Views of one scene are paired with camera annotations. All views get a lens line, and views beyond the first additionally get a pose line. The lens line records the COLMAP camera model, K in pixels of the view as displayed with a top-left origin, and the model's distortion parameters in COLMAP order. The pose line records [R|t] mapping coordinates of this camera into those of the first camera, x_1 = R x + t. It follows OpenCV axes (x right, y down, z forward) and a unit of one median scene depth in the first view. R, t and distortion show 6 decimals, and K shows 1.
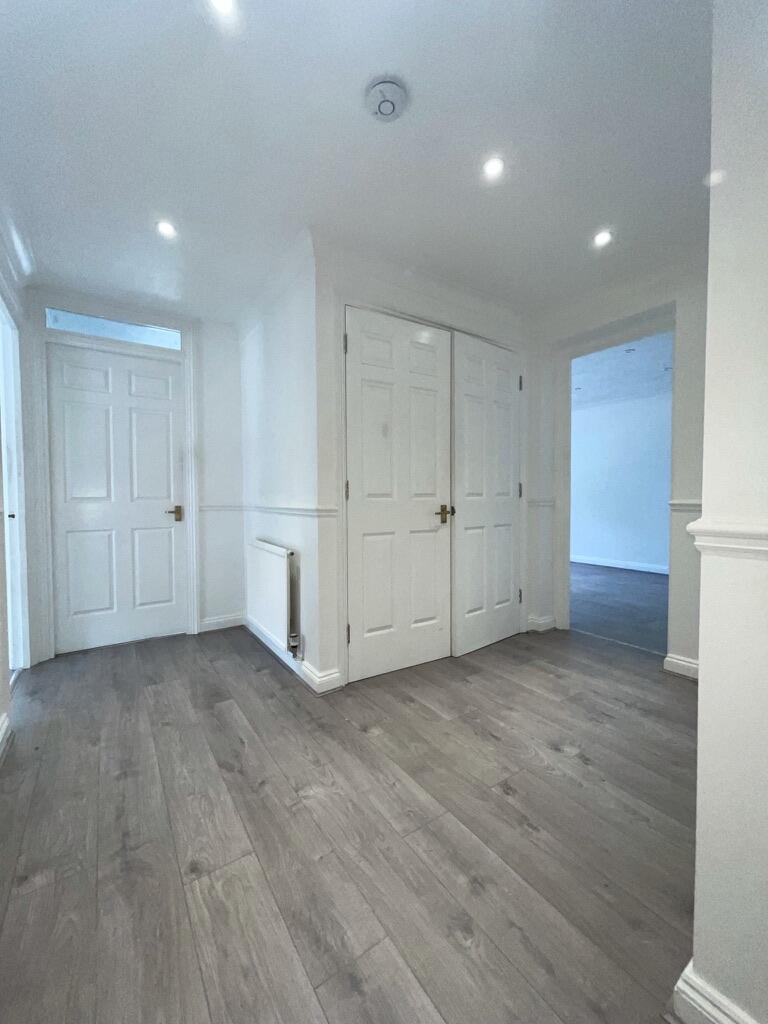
lens RADIAL K [[409.6, 0, 384.2], [0, 409.6, 512.7], [0, 0, 1]] dist [-0.007439, 0.001259]
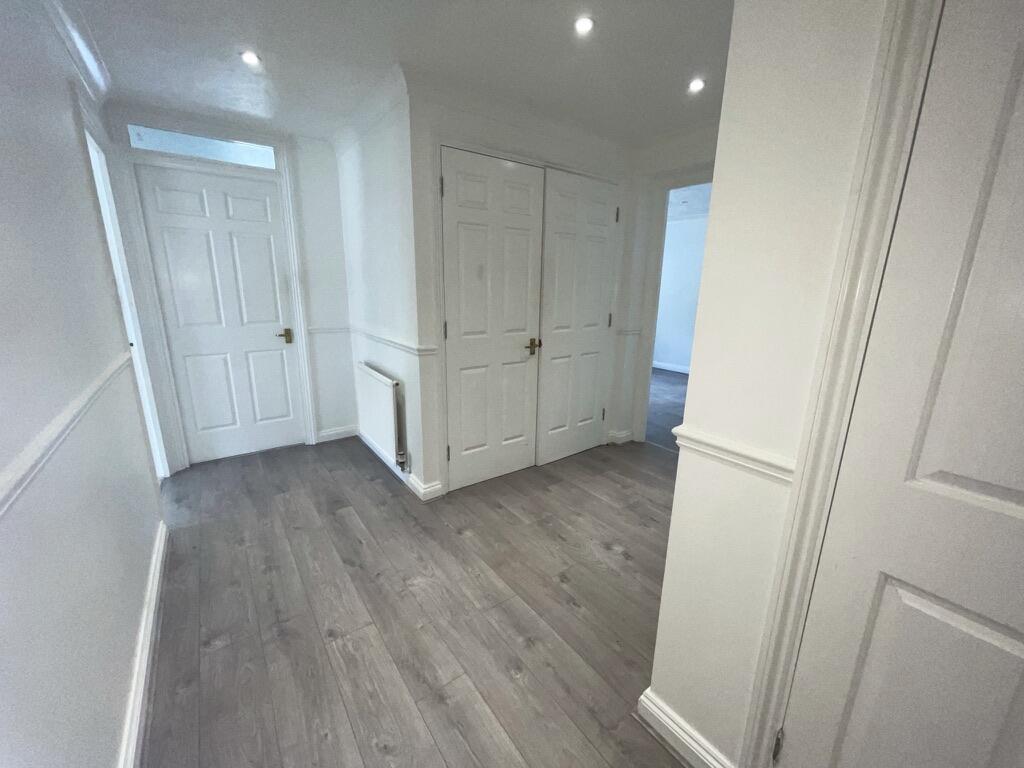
lens RADIAL K [[409.6, 0, 512.1], [0, 409.6, 389.6], [0, 0, 1]] dist [-0.007439, 0.001259]
pose [[0.999062, 0.013609, 0.041103, 0.047240], [-0.022019, 0.977086, 0.211701, -0.140479], [-0.037280, -0.212408, 0.976470, -0.117384]]
